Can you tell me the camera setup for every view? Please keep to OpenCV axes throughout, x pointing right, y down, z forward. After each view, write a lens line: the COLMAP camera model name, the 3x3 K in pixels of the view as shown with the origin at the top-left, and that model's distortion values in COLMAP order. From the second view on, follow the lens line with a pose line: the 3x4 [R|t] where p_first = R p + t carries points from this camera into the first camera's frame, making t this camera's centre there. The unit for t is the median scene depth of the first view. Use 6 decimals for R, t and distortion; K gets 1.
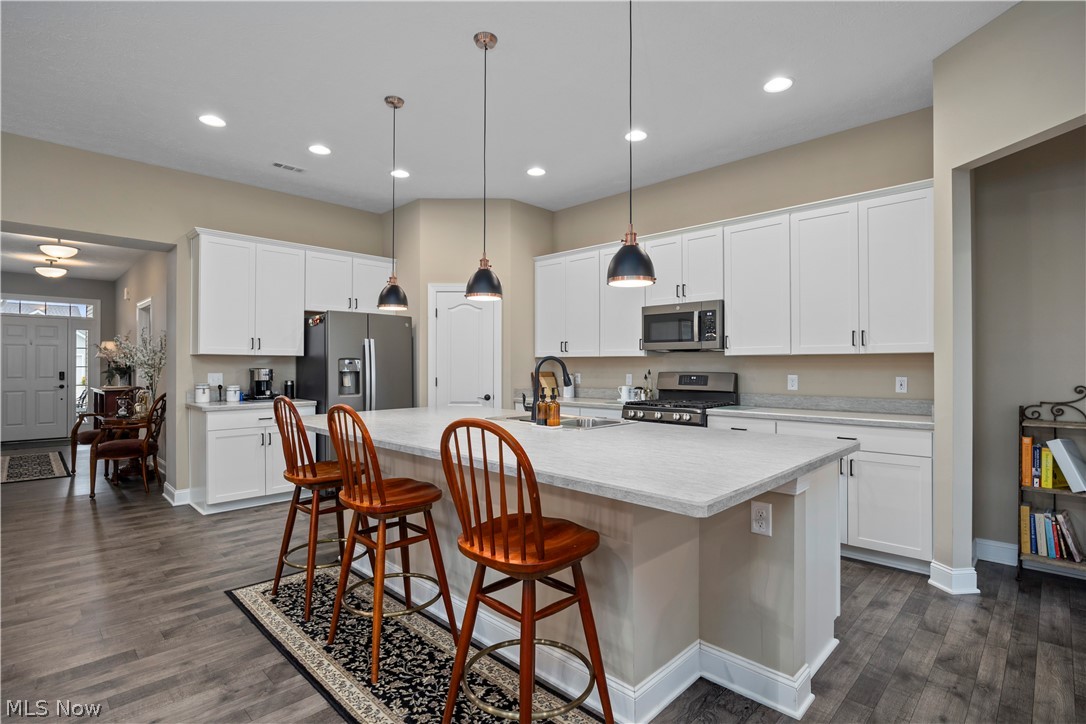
lens RADIAL K [[524.7, 0, 550.4], [0, 524.7, 365.8], [0, 0, 1]] dist [-0.021628, 0.004487]
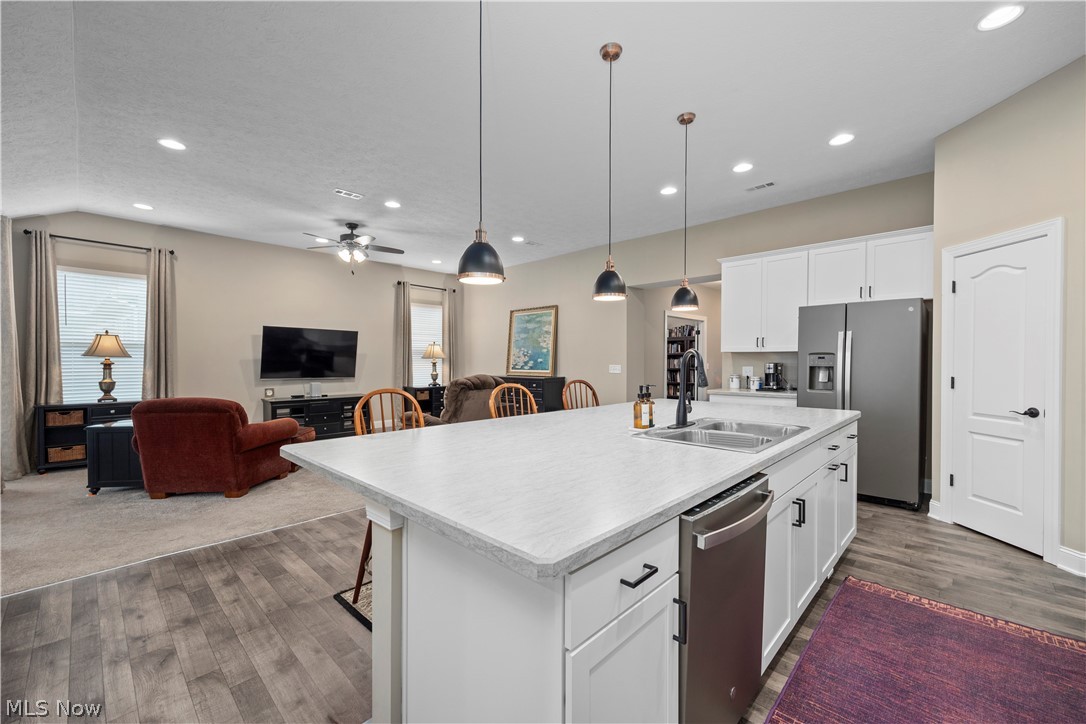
lens RADIAL K [[436.4, 0, 524.8], [0, 436.4, 364.2], [0, 0, 1]] dist [-0.004355, 0.001949]
pose [[-0.014445, 0.006120, -0.999877, 0.503508], [-0.004584, 0.999970, 0.006187, 0.004838], [0.999885, 0.004673, -0.014416, 0.539643]]
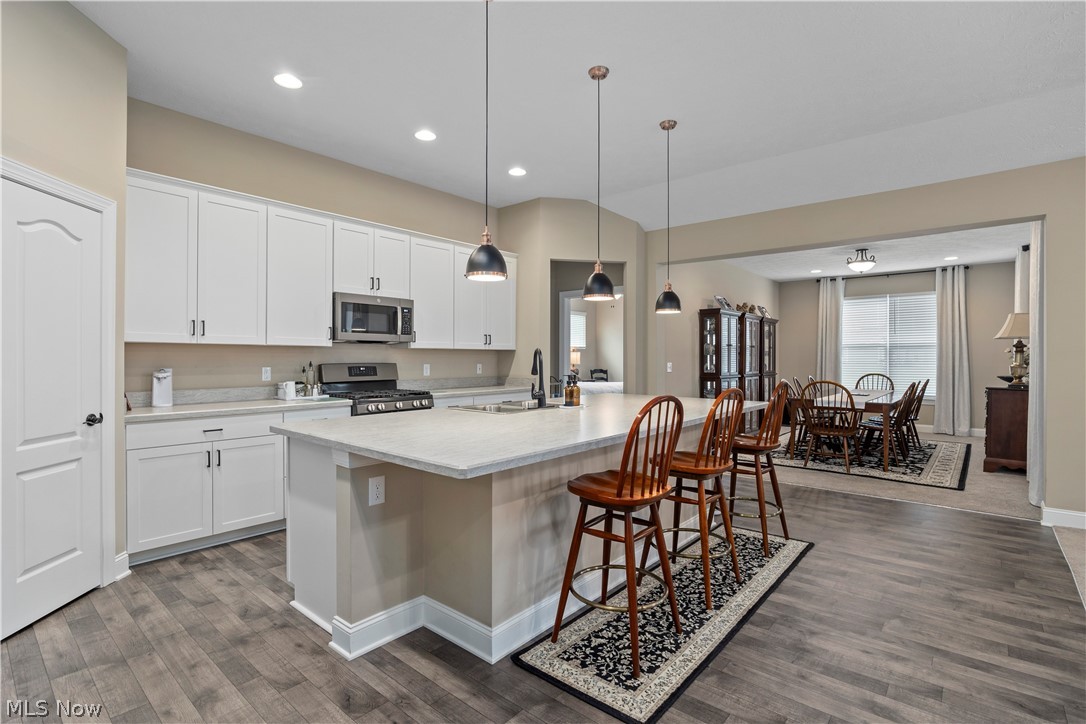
lens RADIAL K [[514.7, 0, 546.2], [0, 514.7, 357.2], [0, 0, 1]] dist [0.001404, -0.001613]
pose [[-0.065593, 0.001683, 0.997845, -0.815878], [0.000522, 0.999998, -0.001652, 0.002004], [-0.997846, 0.000413, -0.065594, 0.775884]]
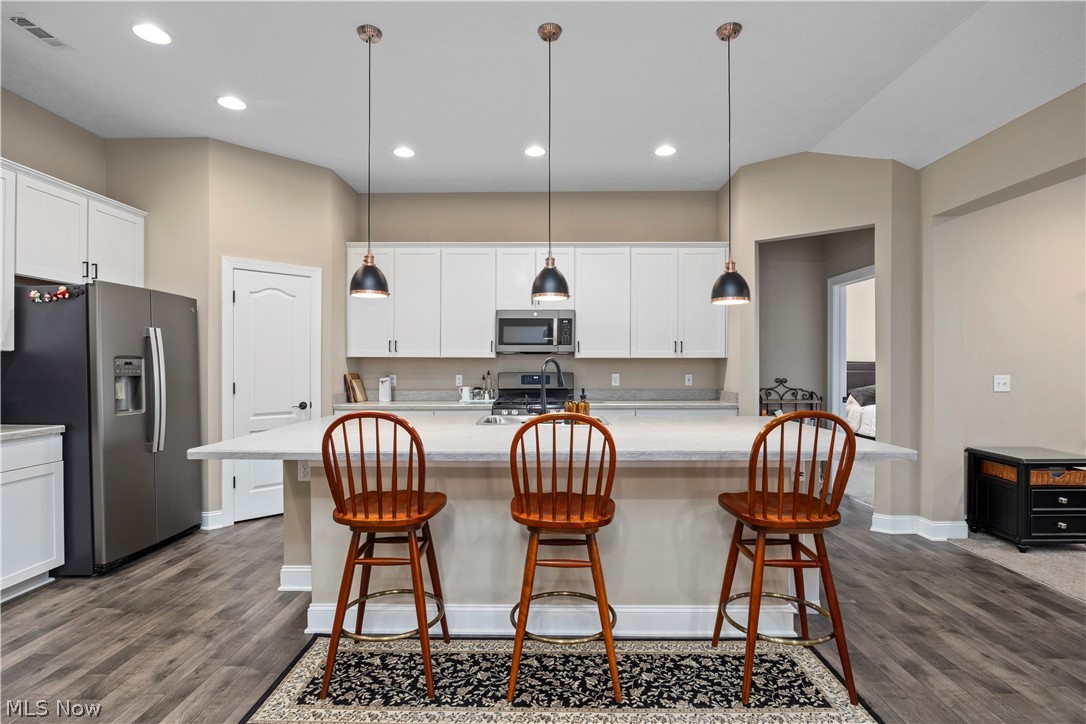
lens RADIAL K [[524.7, 0, 542.5], [0, 524.7, 370.5], [0, 0, 1]] dist [-0.021628, 0.004487]
pose [[0.727344, -0.006530, 0.686242, -0.525170], [0.000477, 0.999959, 0.009009, -0.002399], [-0.686273, -0.006226, 0.727317, 0.196290]]
